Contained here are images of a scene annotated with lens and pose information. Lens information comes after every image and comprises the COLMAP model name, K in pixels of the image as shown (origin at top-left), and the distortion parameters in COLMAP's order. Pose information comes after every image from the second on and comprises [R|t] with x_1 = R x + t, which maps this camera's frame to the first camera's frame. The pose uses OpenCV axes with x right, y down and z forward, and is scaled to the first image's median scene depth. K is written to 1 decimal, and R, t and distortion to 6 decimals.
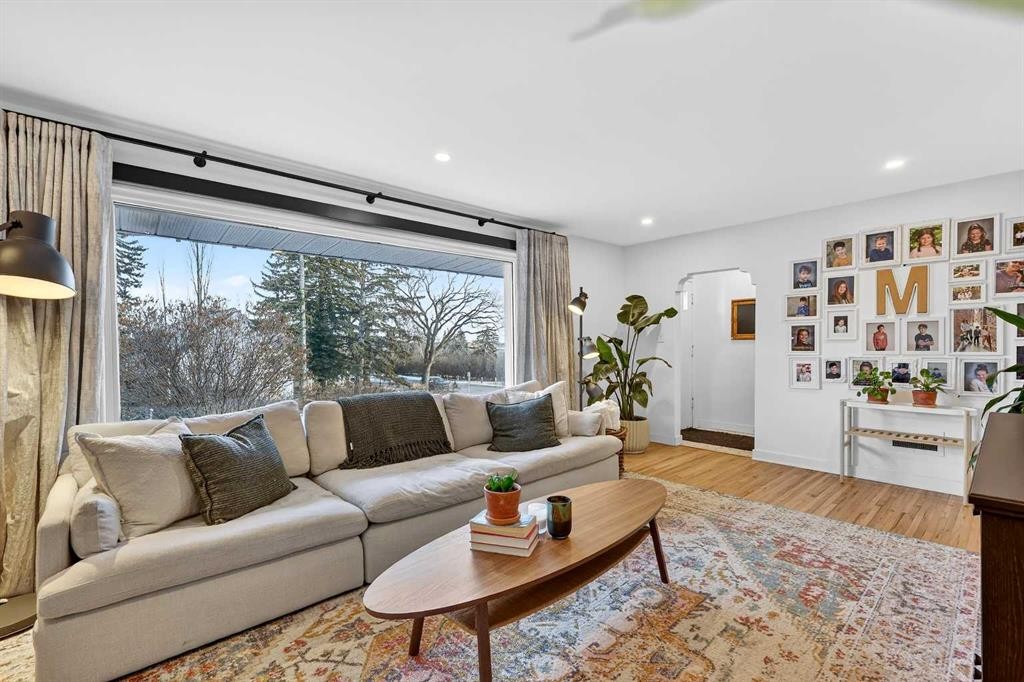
lens RADIAL K [[450.8, 0, 509.4], [0, 450.8, 346.1], [0, 0, 1]] dist [-0.003733, 0.000236]
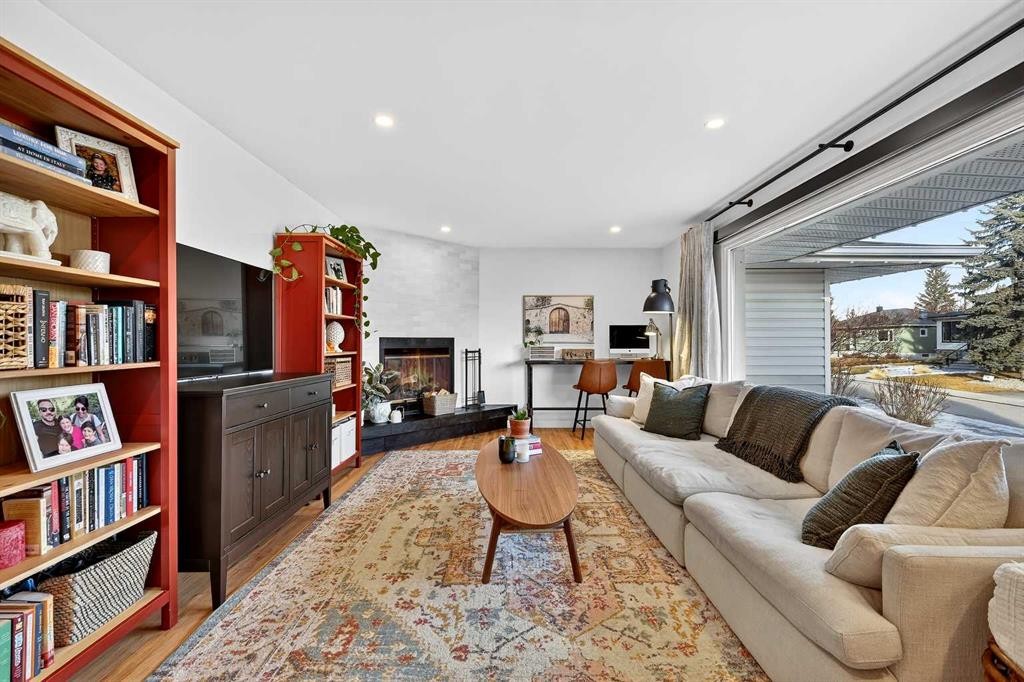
lens RADIAL K [[448.2, 0, 512.5], [0, 448.2, 337.0], [0, 0, 1]] dist [0.004376, 0.000254]
pose [[-0.662946, 0.001532, -0.748666, 1.043926], [0.006374, 0.999973, -0.003599, 0.007024], [0.748640, -0.007158, -0.662938, 1.717164]]
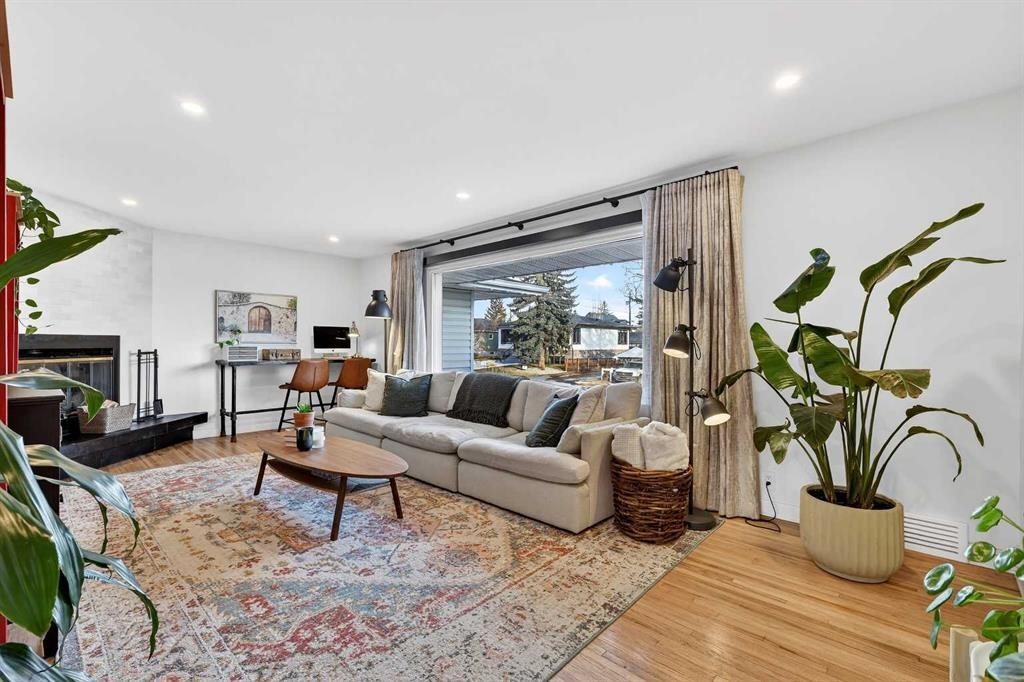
lens RADIAL K [[450.8, 0, 524.1], [0, 450.8, 342.0], [0, 0, 1]] dist [-0.003733, 0.000236]
pose [[0.100172, 0.006775, -0.994947, 1.583436], [-0.007356, 0.999955, 0.006068, 0.003073], [0.994943, 0.006711, 0.100217, 1.400056]]
